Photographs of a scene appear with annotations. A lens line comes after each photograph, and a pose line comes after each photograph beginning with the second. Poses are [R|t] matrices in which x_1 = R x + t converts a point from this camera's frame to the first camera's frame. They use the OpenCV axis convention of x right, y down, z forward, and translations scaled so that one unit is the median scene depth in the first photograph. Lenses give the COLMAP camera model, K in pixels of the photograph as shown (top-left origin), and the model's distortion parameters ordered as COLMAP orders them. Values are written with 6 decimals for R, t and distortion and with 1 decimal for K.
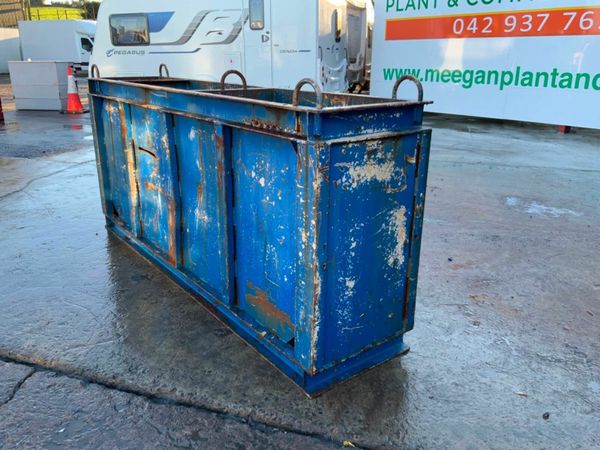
lens RADIAL K [[500.3, 0, 299.5], [0, 500.3, 220.7], [0, 0, 1]] dist [0.060893, -0.114730]
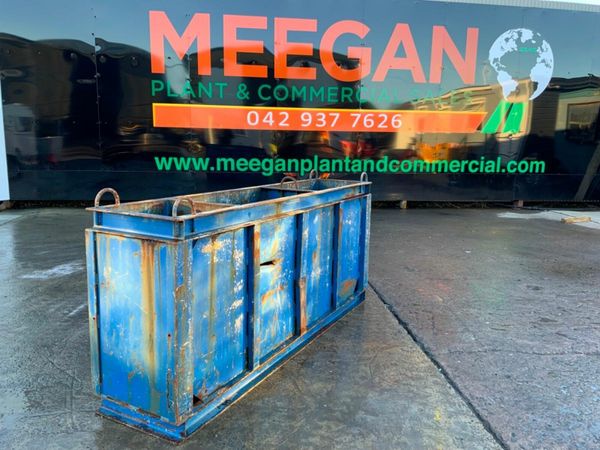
lens RADIAL K [[500.3, 0, 298.7], [0, 500.3, 220.3], [0, 0, 1]] dist [0.060893, -0.114730]
pose [[-0.420130, -0.165207, 0.892299, -1.839584], [0.257934, 0.920992, 0.291965, -0.747442], [-0.870035, 0.352818, -0.344324, 1.899794]]
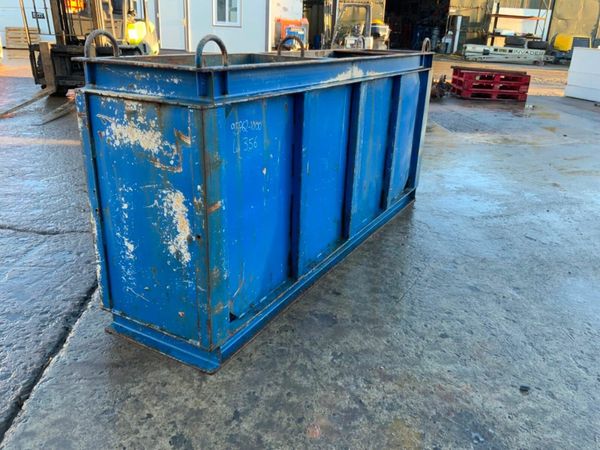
lens RADIAL K [[500.3, 0, 303.1], [0, 500.3, 222.0], [0, 0, 1]] dist [0.060893, -0.114730]
pose [[0.400896, 0.336914, -0.851922, 1.012584], [-0.321230, 0.922576, 0.213692, -0.225926], [0.857959, 0.187995, 0.478084, 0.775480]]
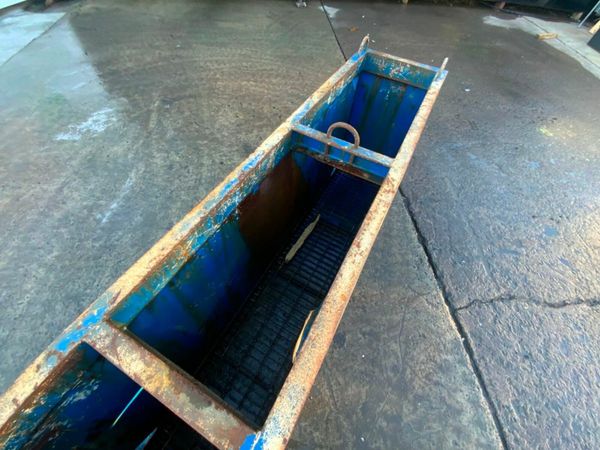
lens RADIAL K [[243.3, 0, 300.0], [0, 243.3, 225.1], [0, 0, 1]] dist [-0.004439, -0.003999]
pose [[-0.405889, -0.772782, 0.487916, -0.516879], [0.227016, 0.431886, 0.872891, -0.722791], [-0.885279, 0.465061, 0.000136, 1.417226]]
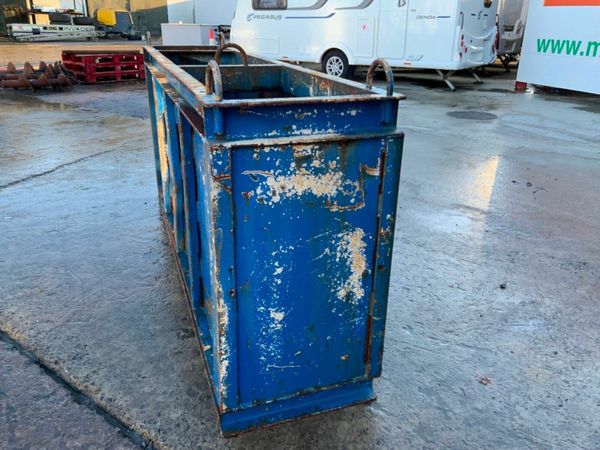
lens RADIAL K [[500.3, 0, 300.6], [0, 500.3, 219.1], [0, 0, 1]] dist [0.060893, -0.114730]
pose [[0.951926, 0.123484, -0.280336, 0.332676], [-0.106435, 0.991464, 0.075308, -0.091973], [0.287243, -0.041850, 0.956943, 0.222313]]
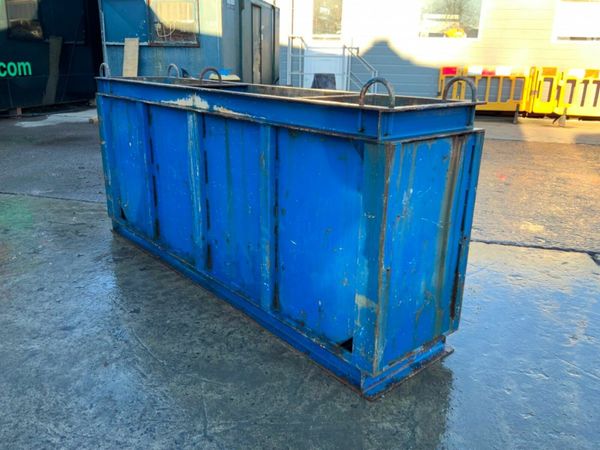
lens RADIAL K [[500.3, 0, 299.6], [0, 500.3, 225.2], [0, 0, 1]] dist [0.060893, -0.114730]
pose [[-0.997480, -0.002046, -0.070914, -0.316210], [-0.043938, 0.802611, 0.594883, -0.862425], [0.055699, 0.596500, -0.800678, 2.643863]]
